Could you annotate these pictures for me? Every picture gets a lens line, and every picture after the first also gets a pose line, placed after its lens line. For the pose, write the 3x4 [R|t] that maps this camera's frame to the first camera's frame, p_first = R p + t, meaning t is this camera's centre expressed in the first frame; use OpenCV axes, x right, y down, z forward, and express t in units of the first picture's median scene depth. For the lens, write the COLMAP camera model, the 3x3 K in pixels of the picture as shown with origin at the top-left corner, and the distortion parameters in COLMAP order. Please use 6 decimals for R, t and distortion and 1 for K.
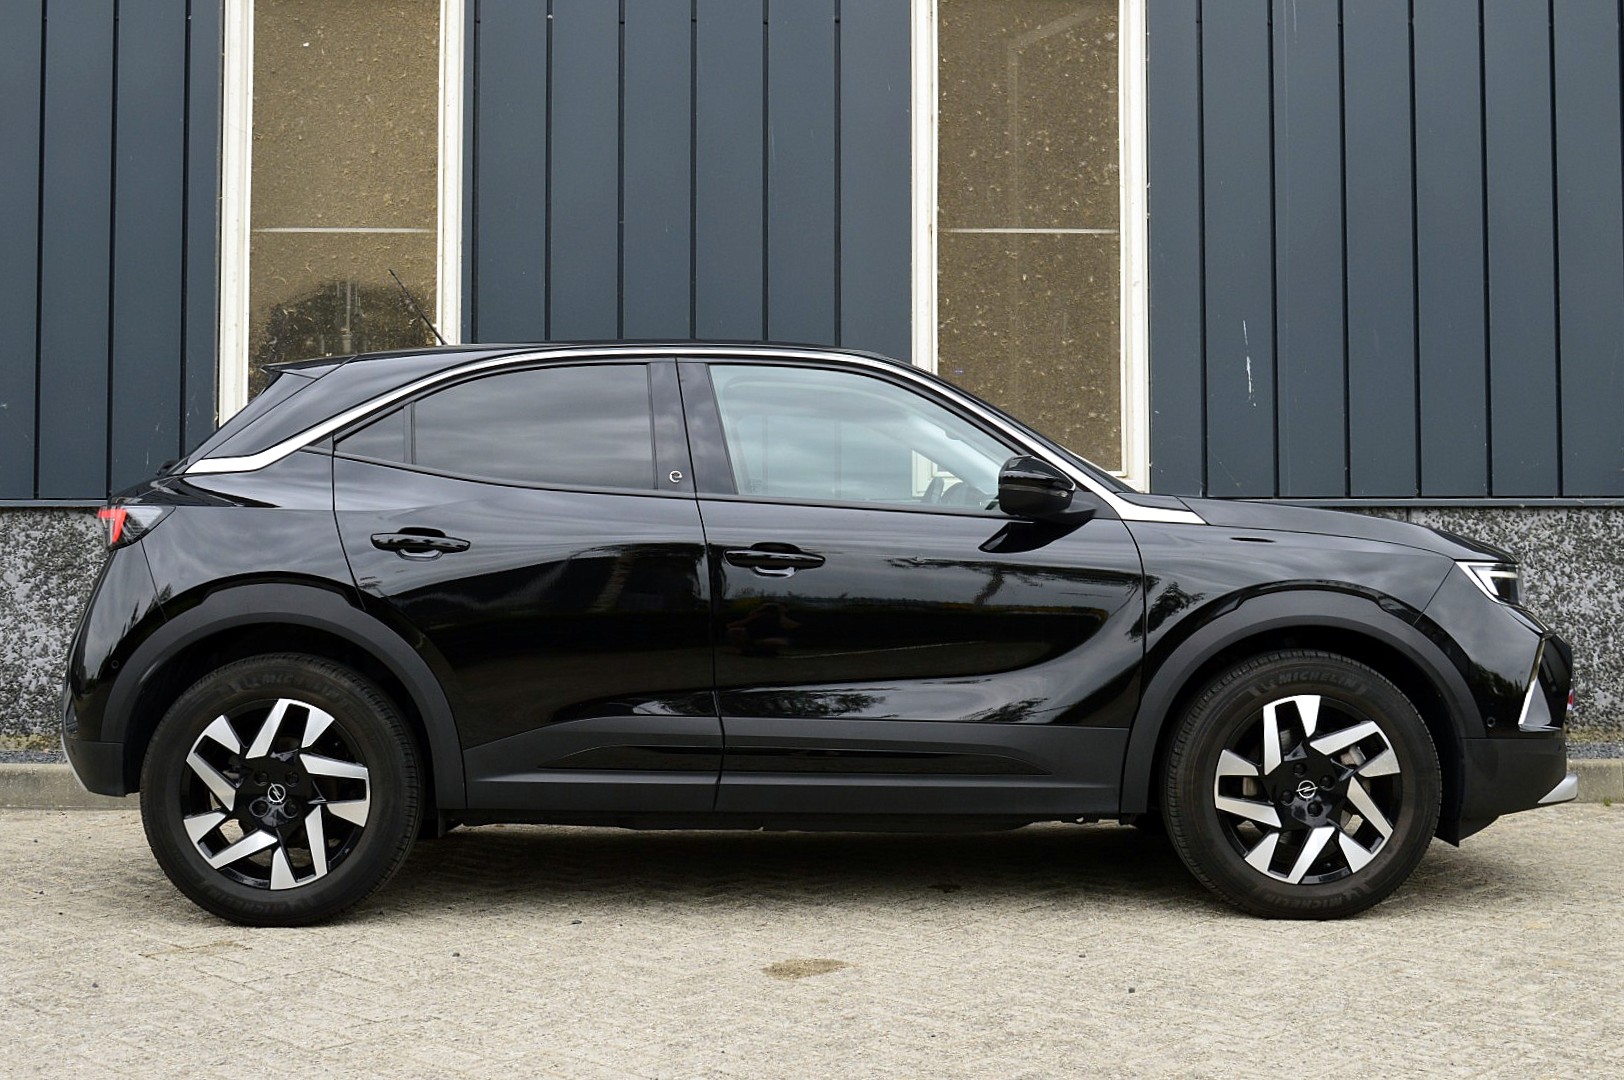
lens RADIAL K [[2061.0, 0, 815.7], [0, 2061.0, 533.7], [0, 0, 1]] dist [-0.030370, 0.000000]
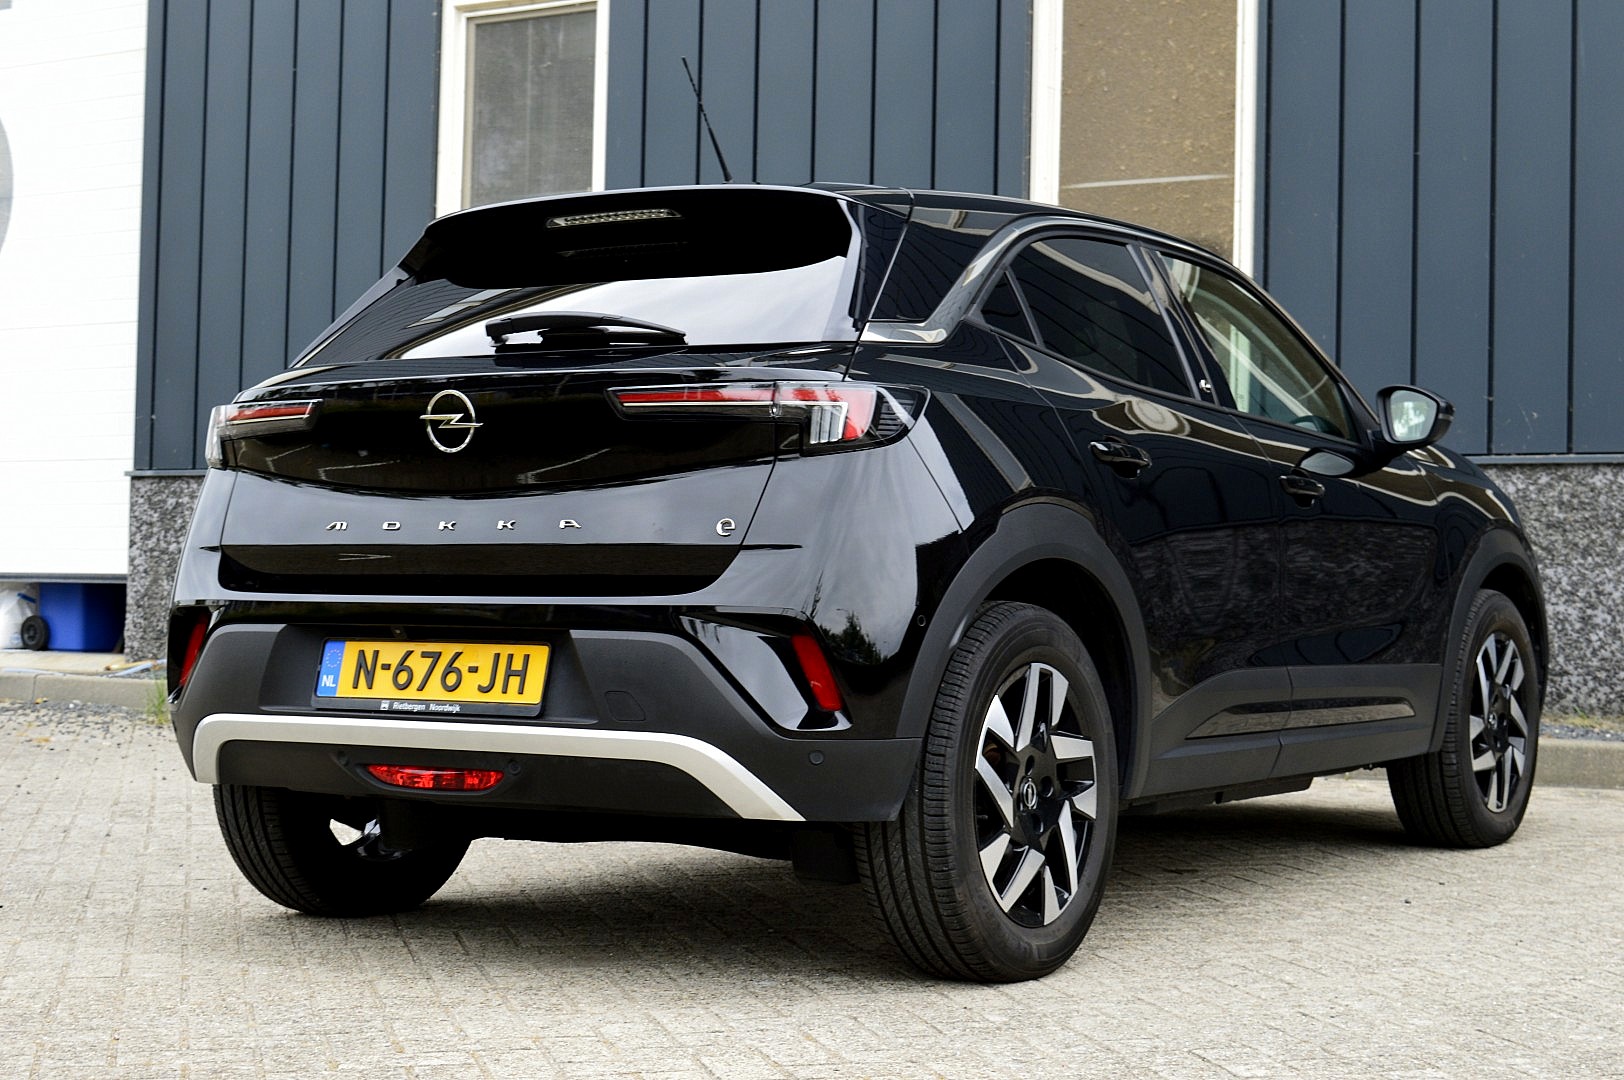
lens RADIAL K [[2737.5, 0, 816.6], [0, 2737.5, 525.2], [0, 0, 1]] dist [-0.015172, 0.000000]
pose [[0.838310, 0.003486, -0.545183, 0.343355], [-0.002767, 0.999994, 0.002140, 0.011891], [0.545187, -0.000286, 0.838315, -0.163489]]
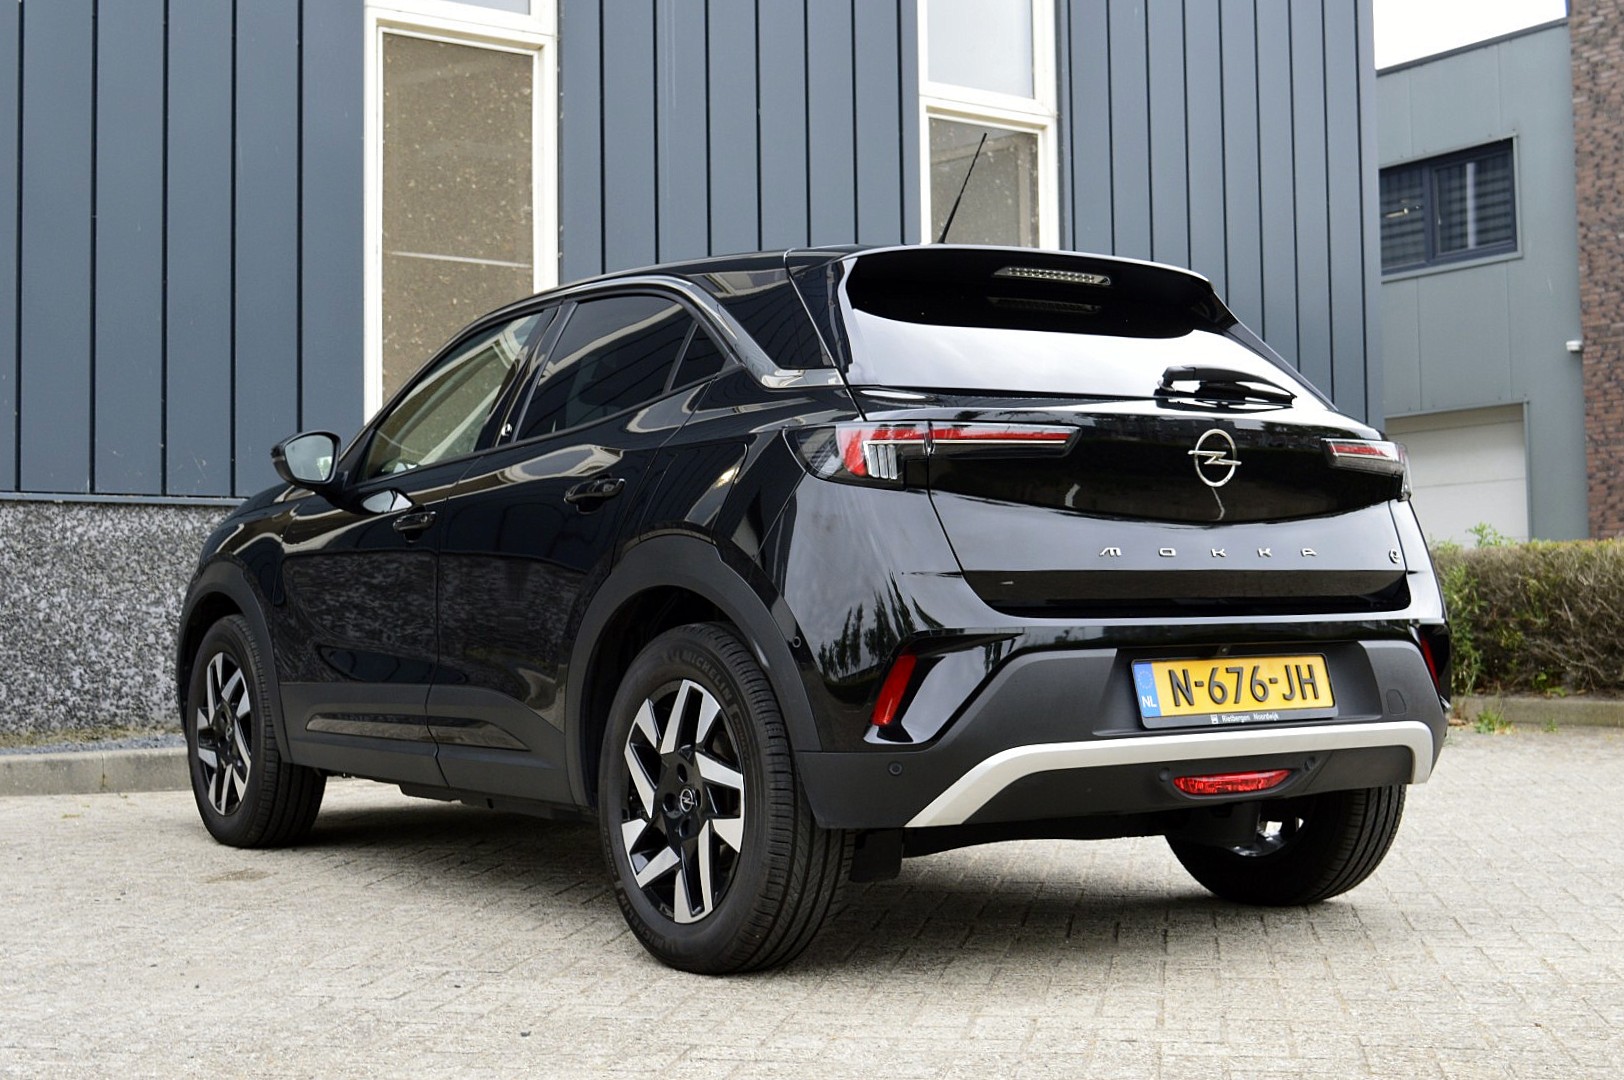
lens RADIAL K [[2272.6, 0, 814.8], [0, 2272.6, 537.2], [0, 0, 1]] dist [-0.019578, 0.000000]
pose [[0.824337, 0.014453, 0.565914, -0.423804], [-0.006456, 0.999849, -0.016130, 0.019061], [-0.566062, 0.009643, 0.824306, -0.101849]]
